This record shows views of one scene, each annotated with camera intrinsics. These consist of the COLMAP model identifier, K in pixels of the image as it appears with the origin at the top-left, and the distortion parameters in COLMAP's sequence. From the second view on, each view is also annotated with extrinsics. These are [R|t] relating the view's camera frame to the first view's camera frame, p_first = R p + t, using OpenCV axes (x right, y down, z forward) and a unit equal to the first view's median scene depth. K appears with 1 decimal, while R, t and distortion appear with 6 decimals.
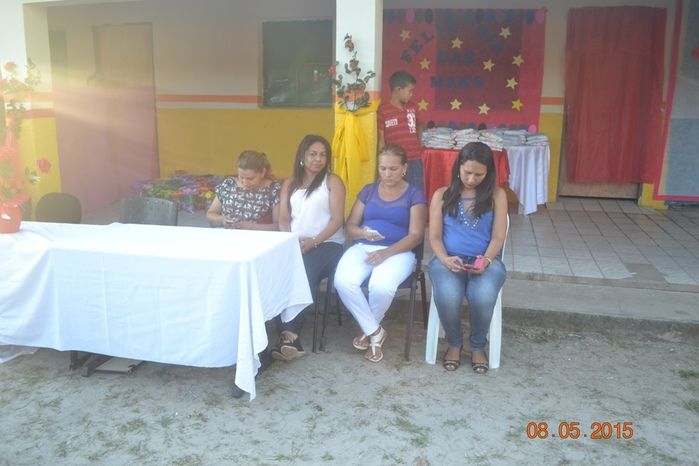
lens RADIAL K [[609.6, 0, 345.0], [0, 609.6, 235.2], [0, 0, 1]] dist [-0.091961, 0.041703]
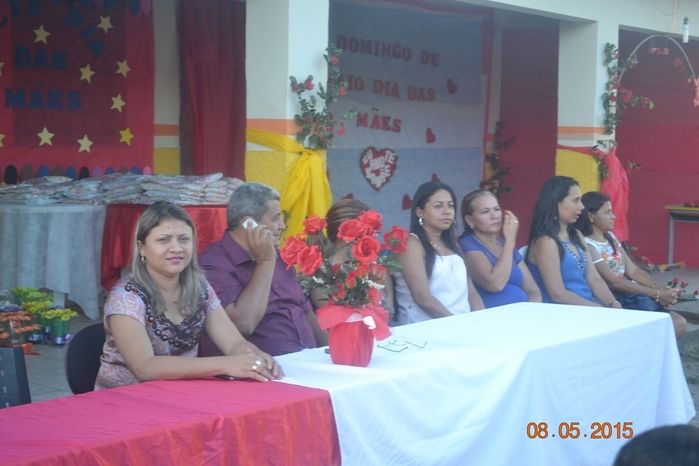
lens RADIAL K [[1195.1, 0, 346.6], [0, 1195.1, 231.2], [0, 0, 1]] dist [0.021791, 0.000000]
pose [[0.455837, -0.073618, 0.887013, -0.756318], [0.188701, 0.981913, -0.015479, -0.055057], [-0.869830, 0.174437, 0.461484, 0.233844]]
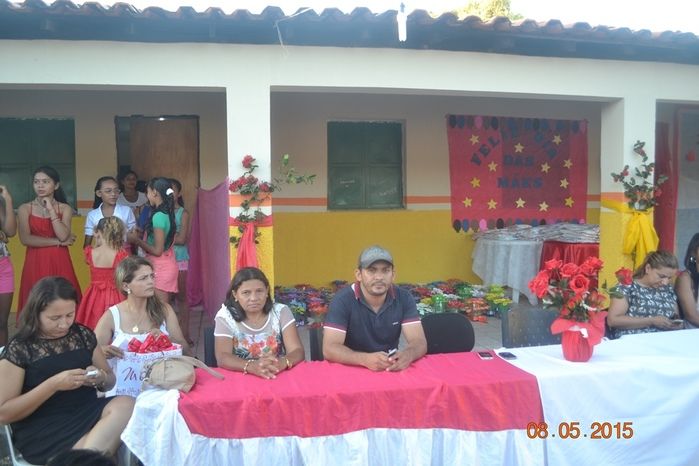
lens RADIAL K [[609.6, 0, 341.9], [0, 609.6, 233.7], [0, 0, 1]] dist [-0.091961, 0.041703]
pose [[0.904598, -0.040269, 0.424358, -0.595028], [0.108922, 0.984315, -0.138782, -0.048412], [-0.412114, 0.171764, 0.894796, 0.178691]]
